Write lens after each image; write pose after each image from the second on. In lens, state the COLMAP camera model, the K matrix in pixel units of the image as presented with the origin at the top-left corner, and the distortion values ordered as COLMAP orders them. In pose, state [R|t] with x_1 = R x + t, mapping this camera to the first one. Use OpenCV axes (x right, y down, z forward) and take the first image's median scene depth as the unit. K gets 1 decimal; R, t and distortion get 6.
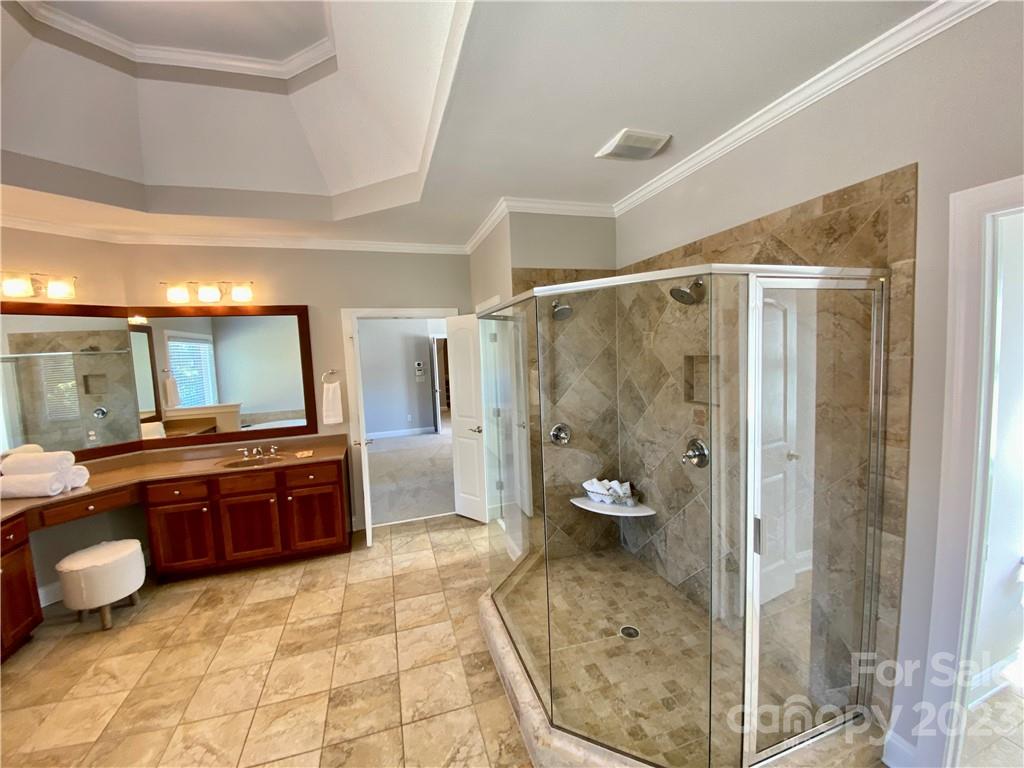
lens RADIAL K [[417.9, 0, 515.0], [0, 417.9, 381.2], [0, 0, 1]] dist [-0.024929, -0.001900]
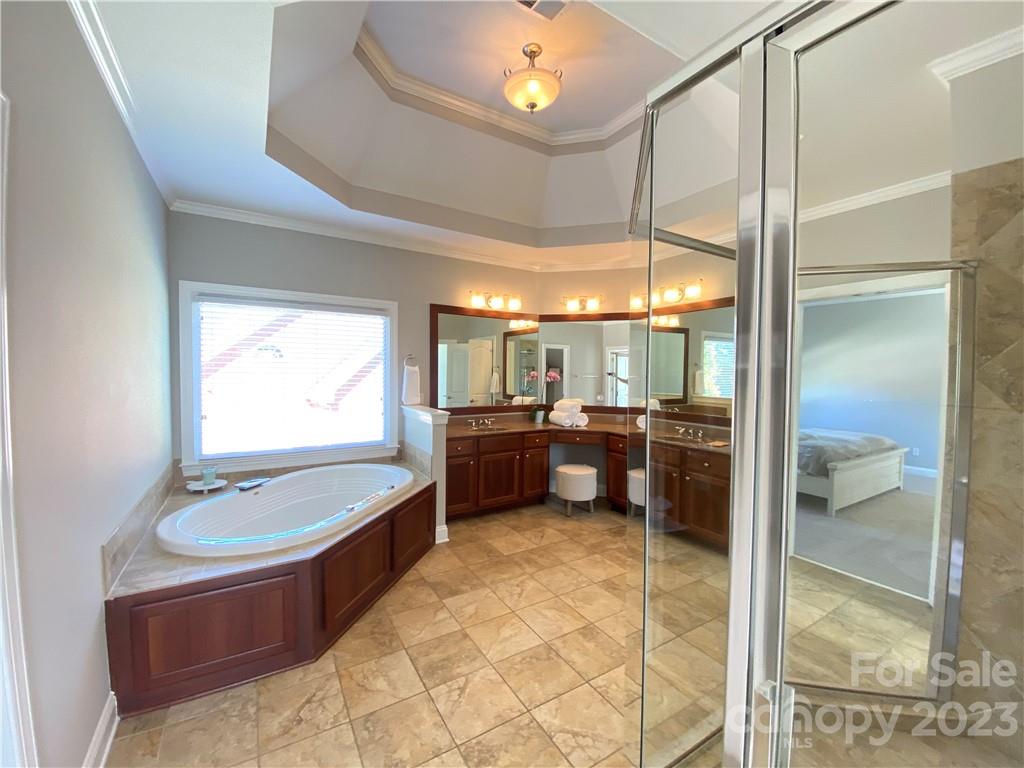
lens RADIAL K [[417.9, 0, 511.8], [0, 417.9, 383.7], [0, 0, 1]] dist [-0.024929, -0.001900]
pose [[0.225447, 0.085336, -0.970511, 0.473741], [-0.104906, 0.992491, 0.062900, 0.025411], [0.968591, 0.087632, 0.232707, 0.369128]]
